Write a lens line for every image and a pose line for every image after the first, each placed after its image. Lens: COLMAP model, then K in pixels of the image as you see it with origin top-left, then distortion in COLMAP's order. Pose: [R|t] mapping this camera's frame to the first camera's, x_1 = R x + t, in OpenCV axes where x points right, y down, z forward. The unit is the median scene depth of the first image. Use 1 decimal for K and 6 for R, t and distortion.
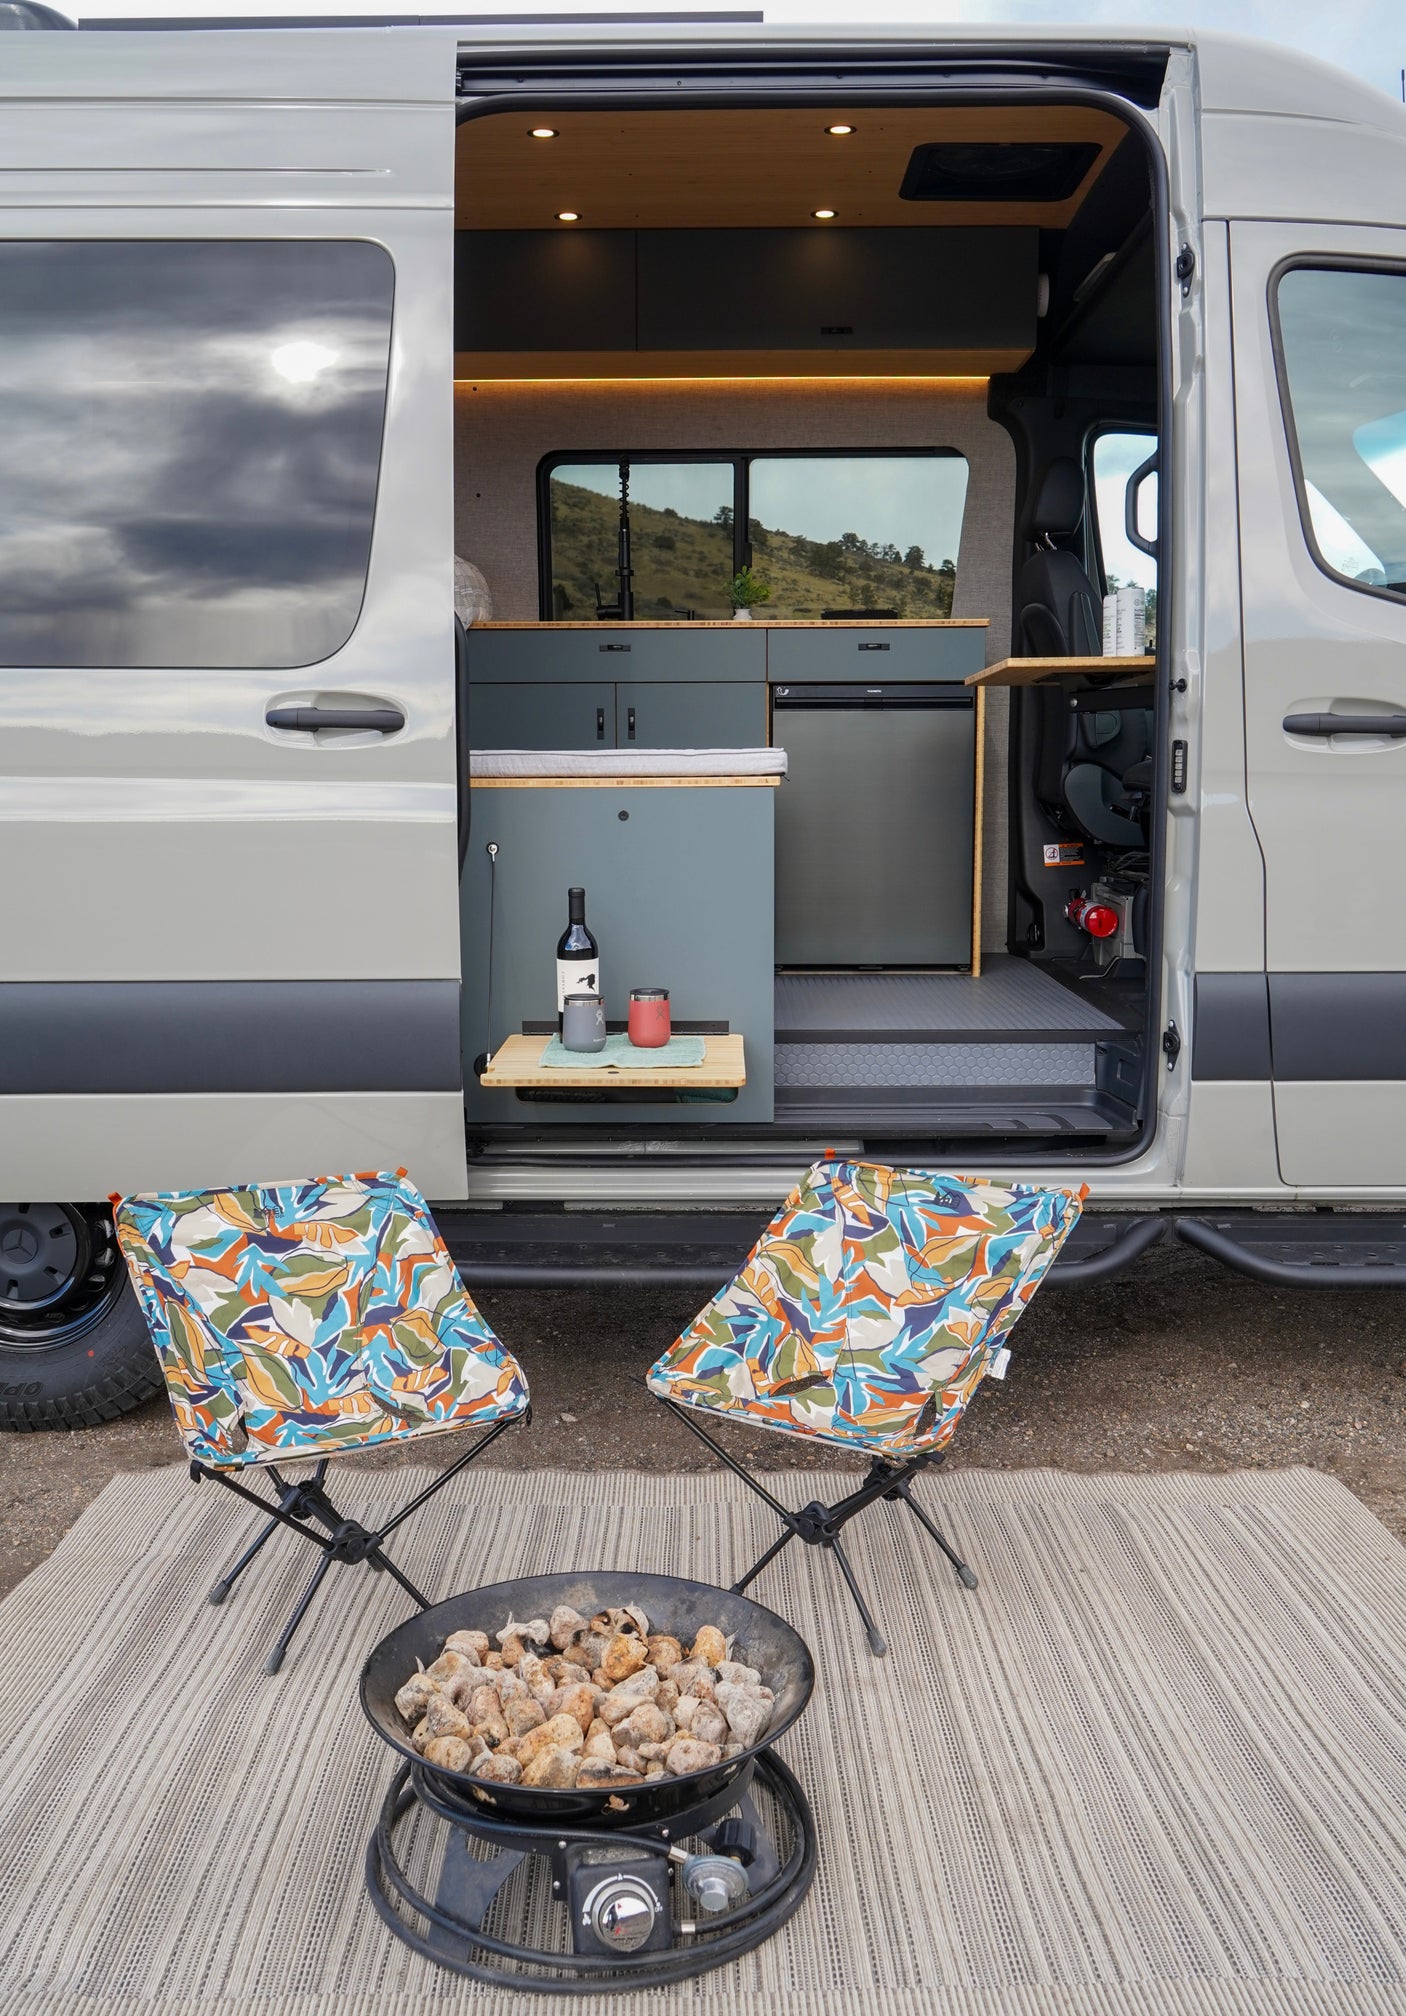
lens RADIAL K [[1783.6, 0, 657.8], [0, 1783.6, 964.5], [0, 0, 1]] dist [0.013959, 0.010392]
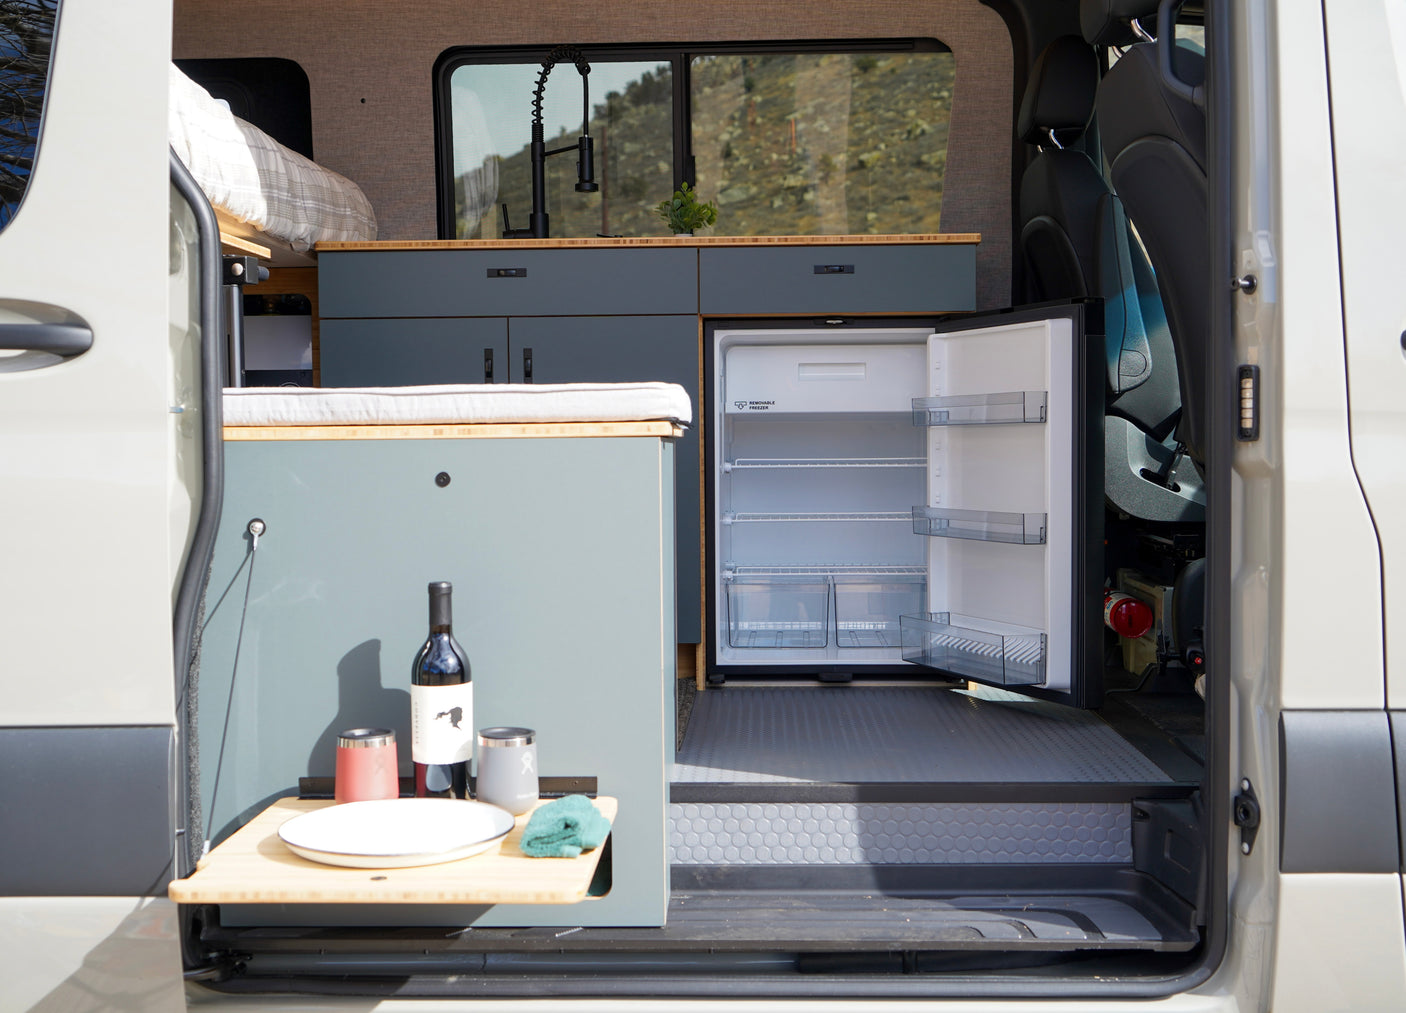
lens RADIAL K [[1644.3, 0, 707.4], [0, 1644.3, 520.3], [0, 0, 1]] dist [-0.013261, 0.000000]
pose [[0.999993, -0.003617, -0.000754, 0.084640], [0.003556, 0.997614, -0.068940, -0.023935], [0.001001, 0.068937, 0.997621, 0.371909]]
